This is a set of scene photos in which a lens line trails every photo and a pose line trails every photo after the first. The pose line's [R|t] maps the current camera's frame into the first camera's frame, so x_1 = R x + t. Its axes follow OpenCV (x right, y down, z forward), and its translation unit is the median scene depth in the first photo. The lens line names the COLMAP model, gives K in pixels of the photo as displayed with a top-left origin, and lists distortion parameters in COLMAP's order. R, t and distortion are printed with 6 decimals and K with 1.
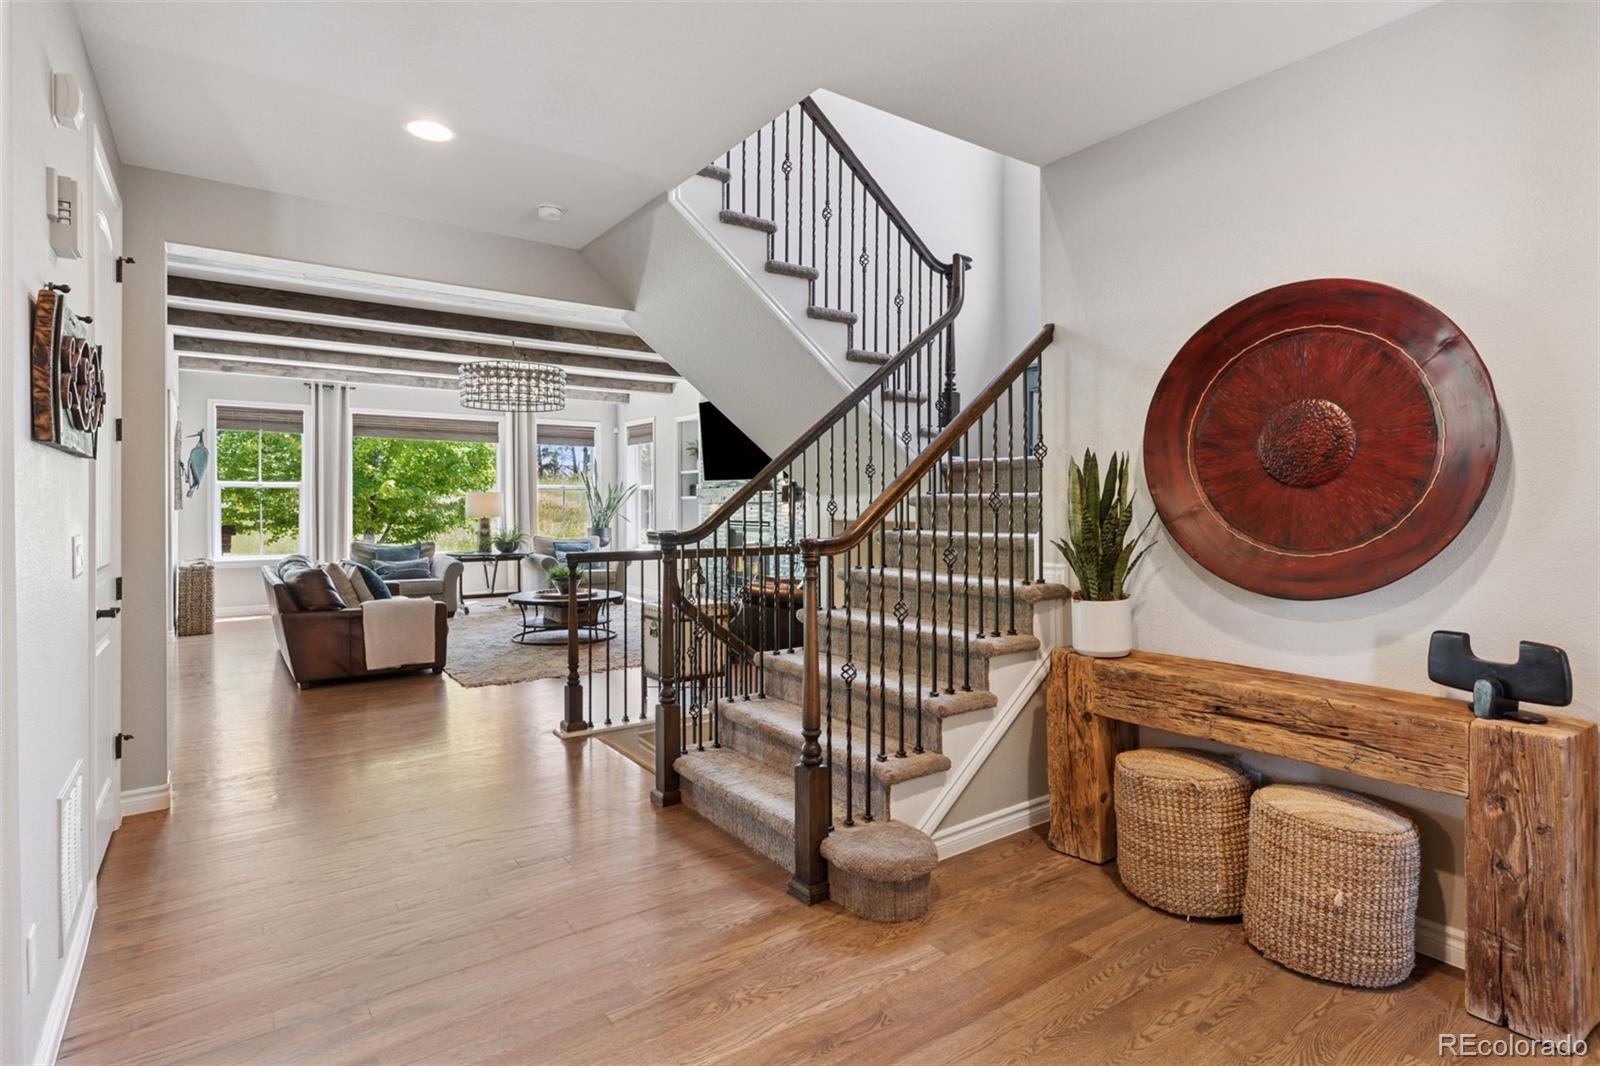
lens RADIAL K [[797.5, 0, 796.5], [0, 797.5, 516.1], [0, 0, 1]] dist [0.012846, 0.001490]
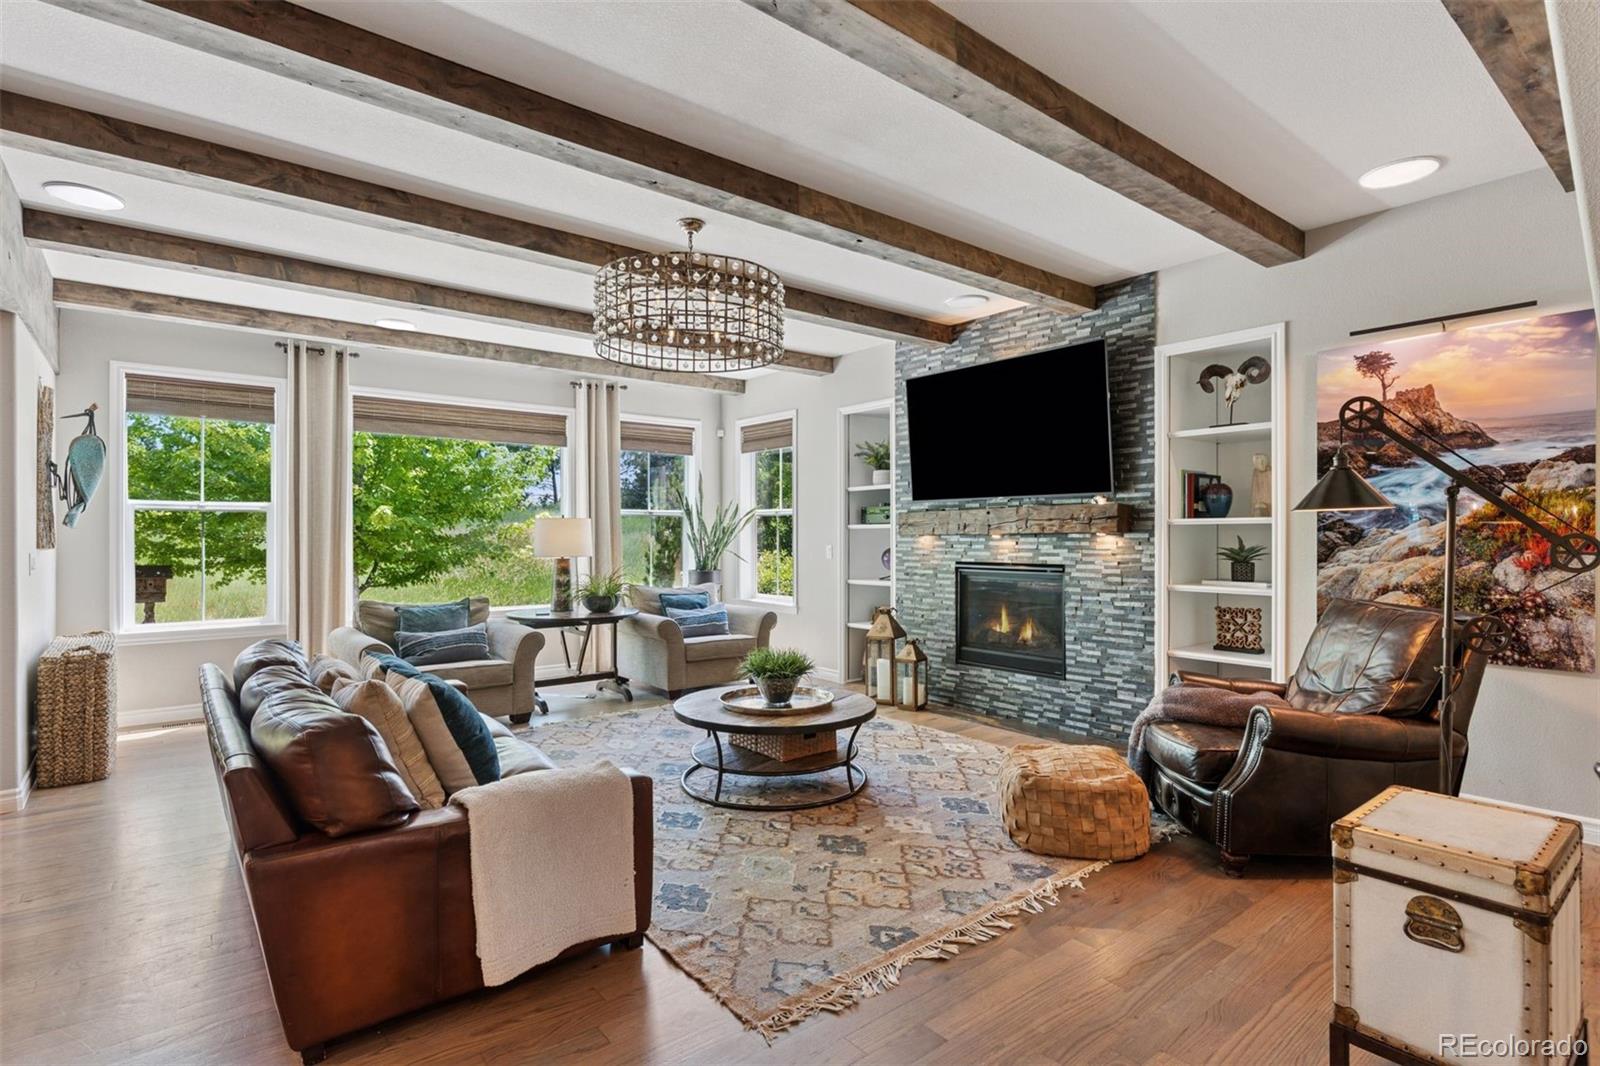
lens RADIAL K [[797.5, 0, 803.4], [0, 797.5, 540.8], [0, 0, 1]] dist [0.012846, 0.001490]
pose [[0.998887, -0.001864, 0.047130, -0.236353], [0.002266, 0.999962, -0.008471, -0.006508], [-0.047113, 0.008569, 0.998853, 0.361725]]
